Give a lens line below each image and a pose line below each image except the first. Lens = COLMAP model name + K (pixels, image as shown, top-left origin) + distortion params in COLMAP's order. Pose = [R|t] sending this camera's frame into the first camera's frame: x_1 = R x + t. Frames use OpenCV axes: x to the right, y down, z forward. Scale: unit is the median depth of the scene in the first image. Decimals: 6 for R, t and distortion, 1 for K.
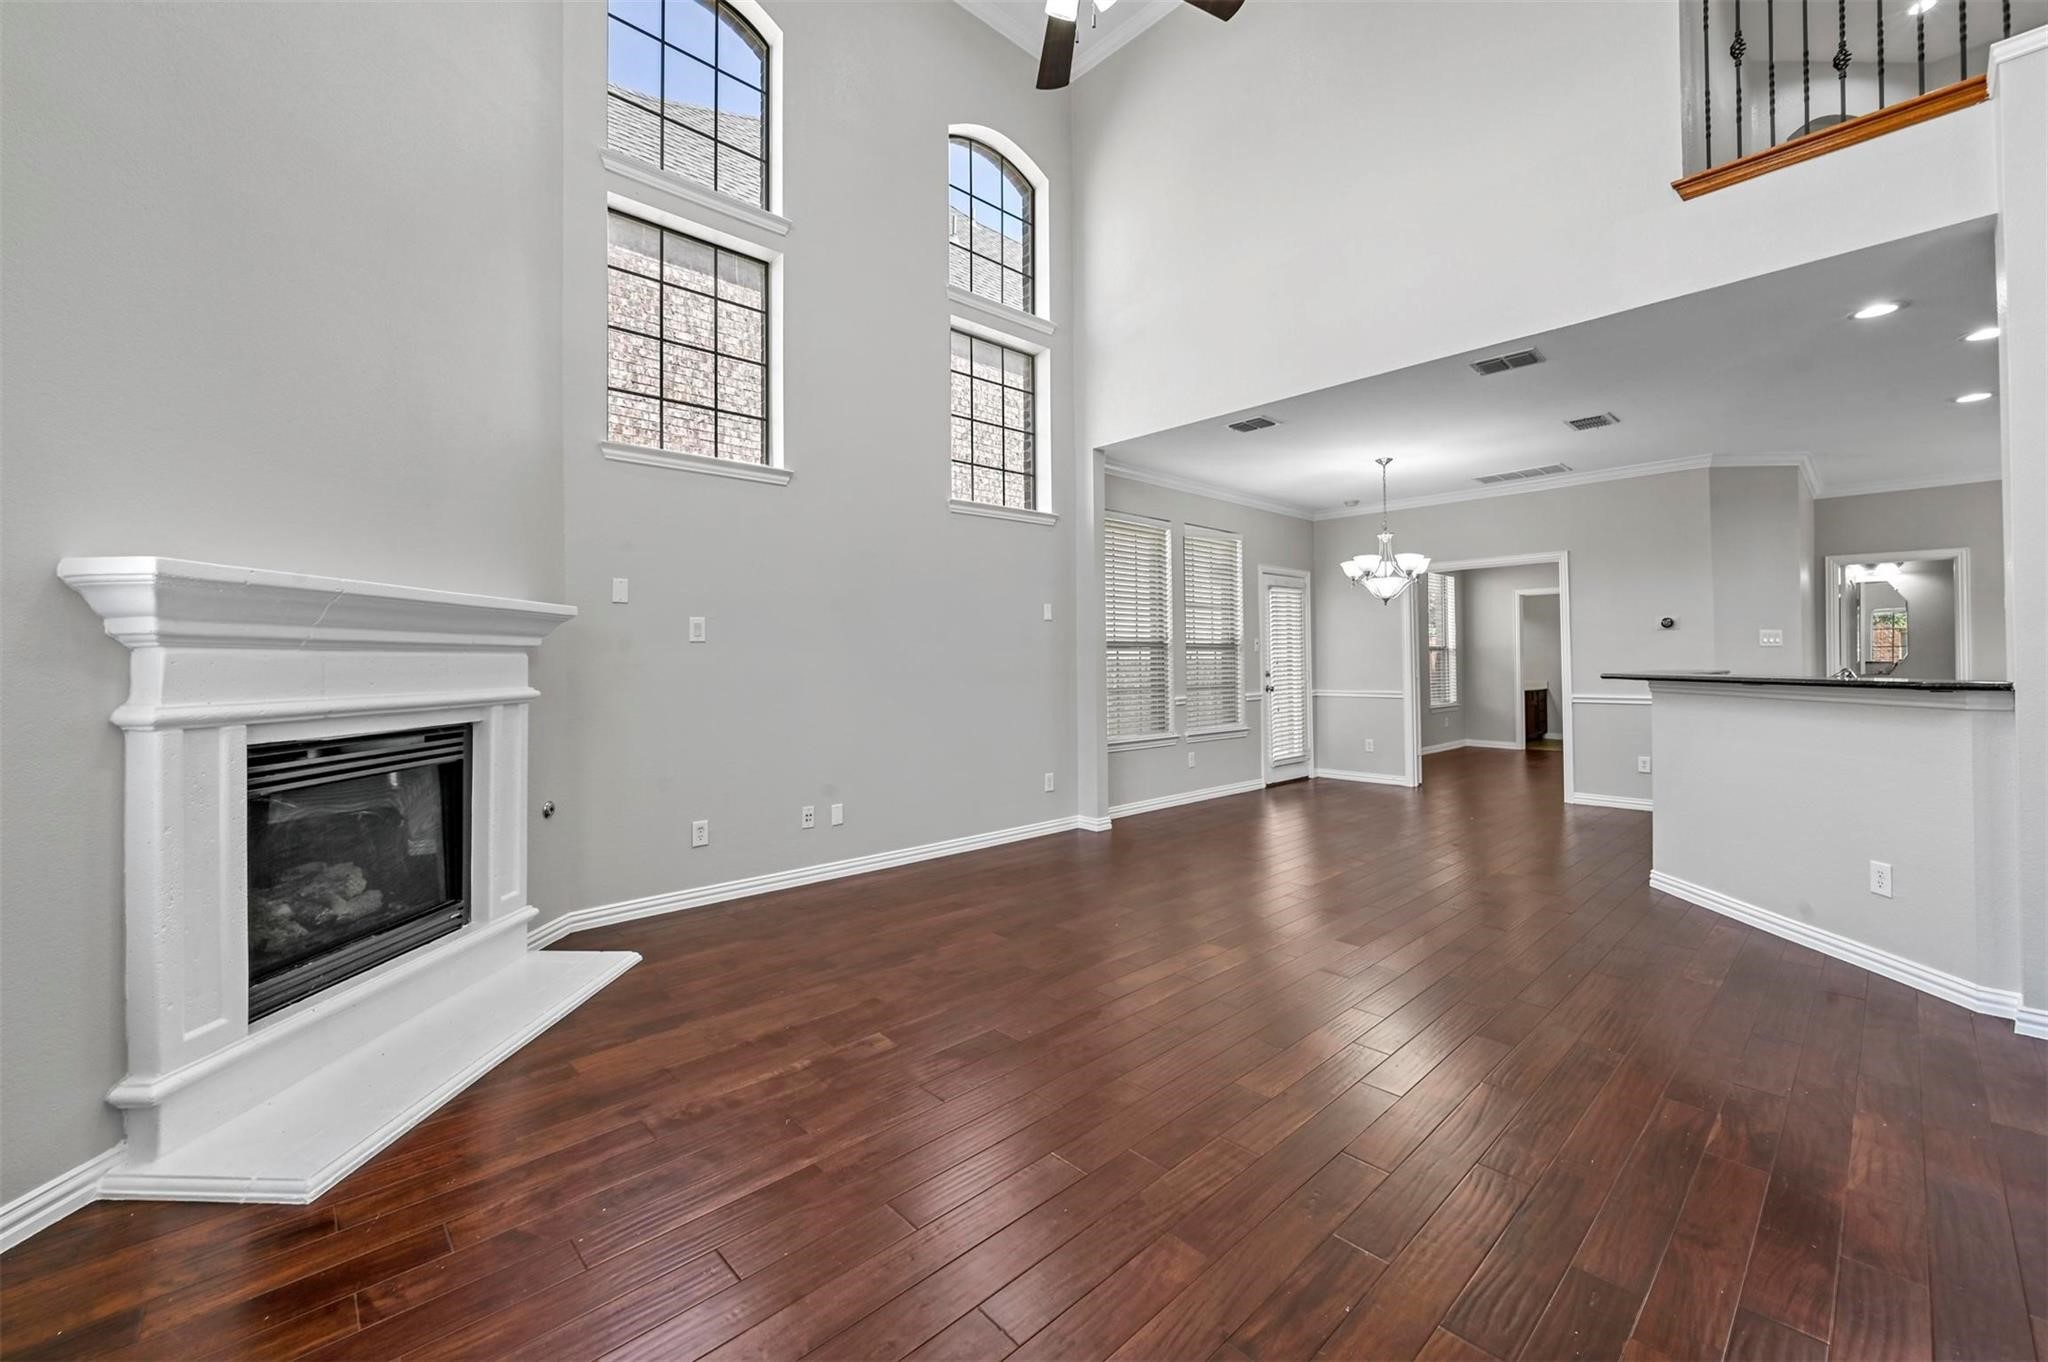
lens RADIAL K [[811.1, 0, 1025.4], [0, 811.1, 651.3], [0, 0, 1]] dist [0.002351, 0.000252]
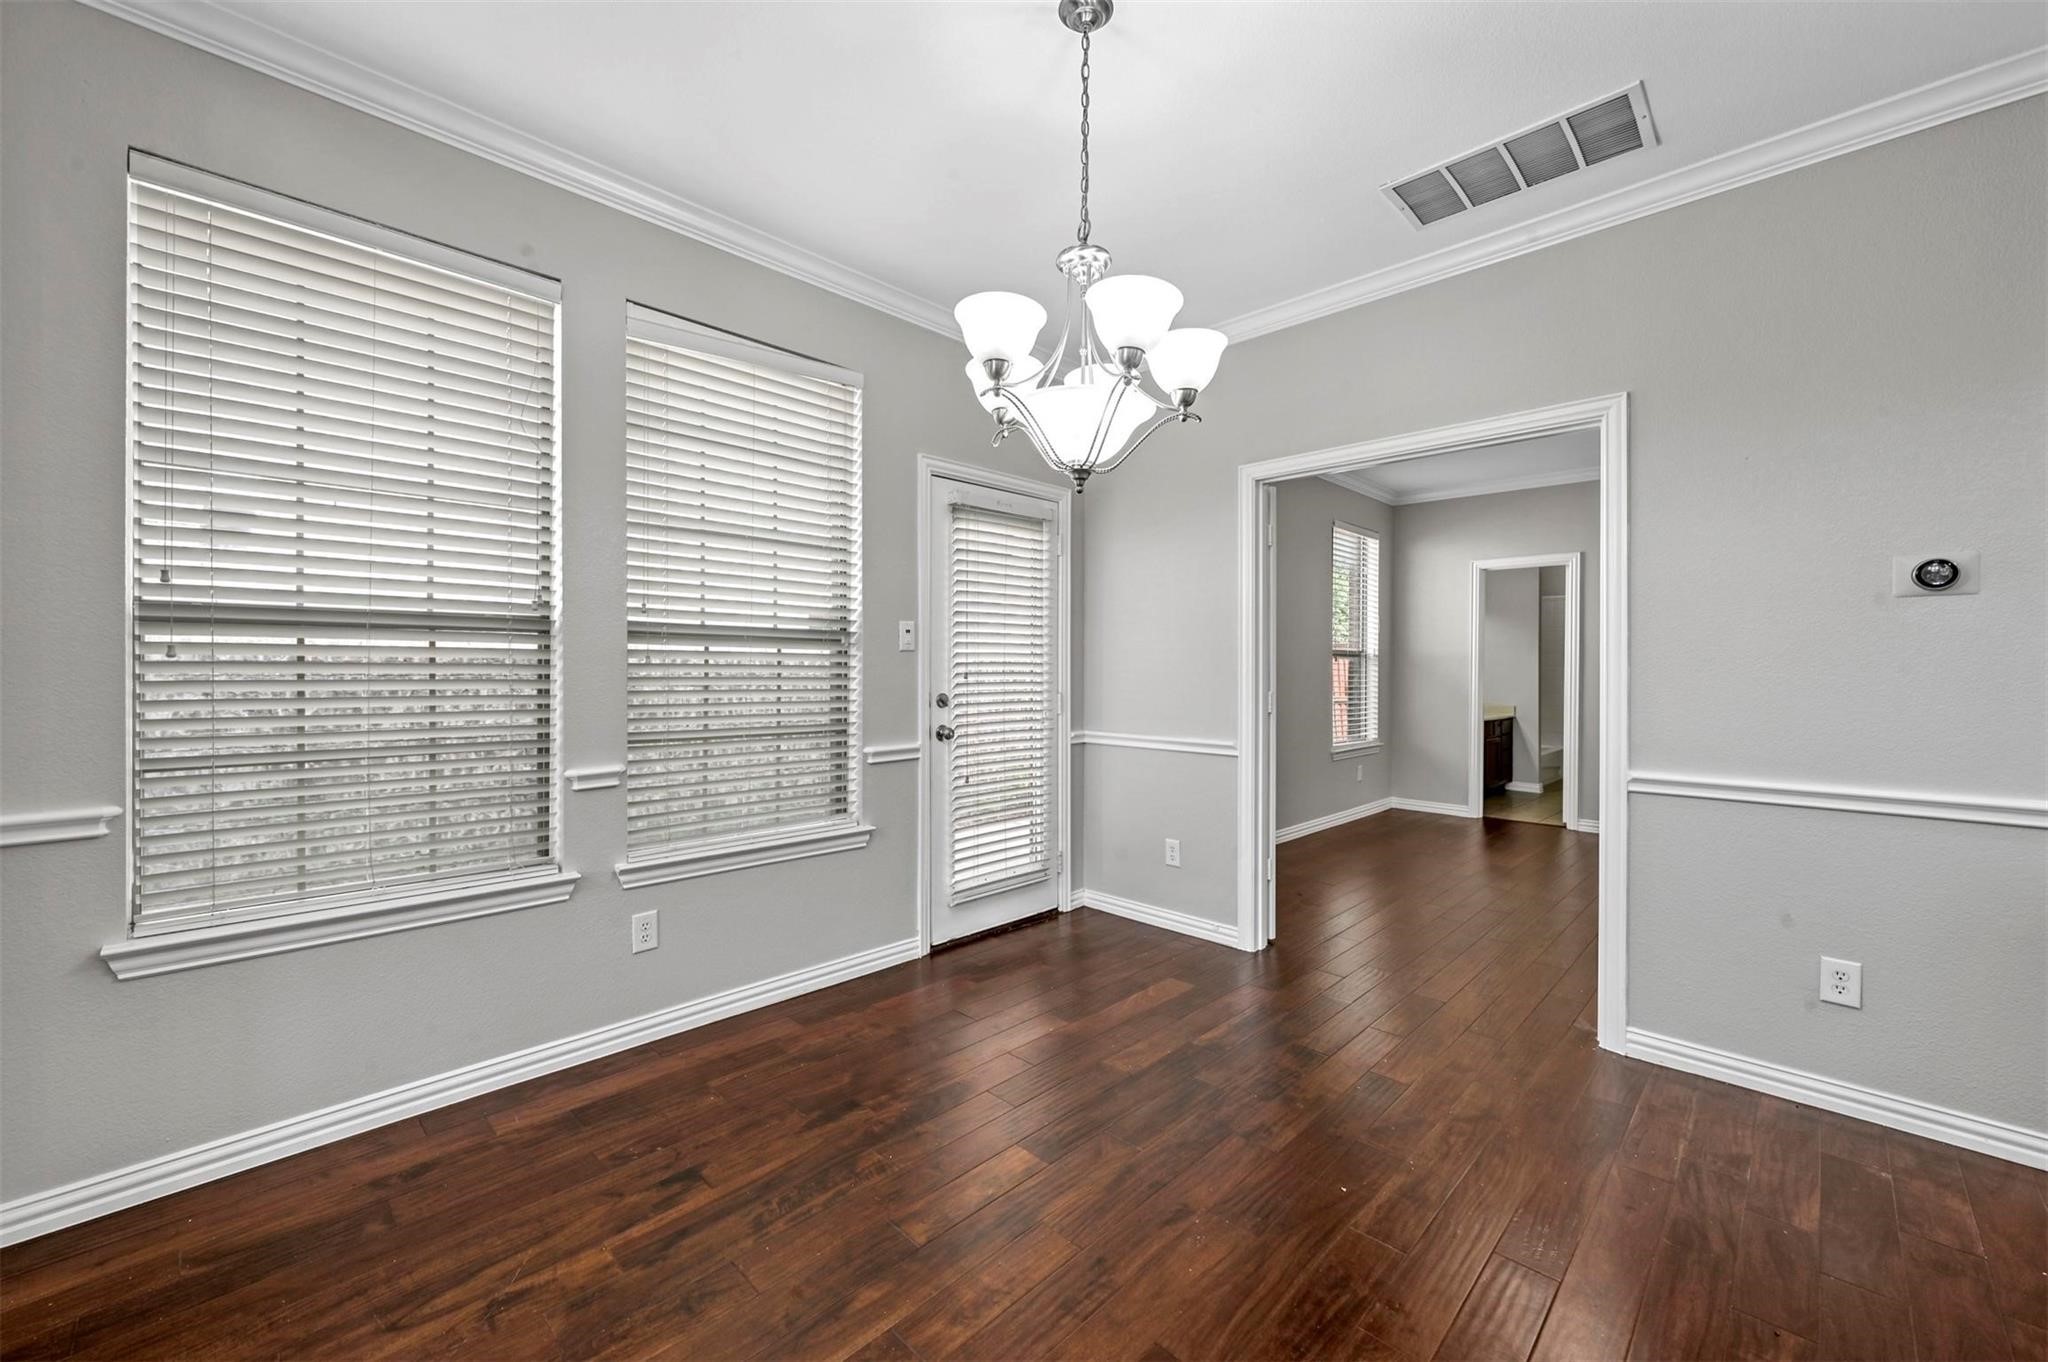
lens RADIAL K [[811.1, 0, 1021.0], [0, 811.1, 675.7], [0, 0, 1]] dist [0.002351, 0.000252]
pose [[0.998922, 0.012010, 0.044848, 0.440126], [-0.013055, 0.999648, 0.023079, 0.004580], [-0.044555, -0.023639, 0.998727, 0.750325]]
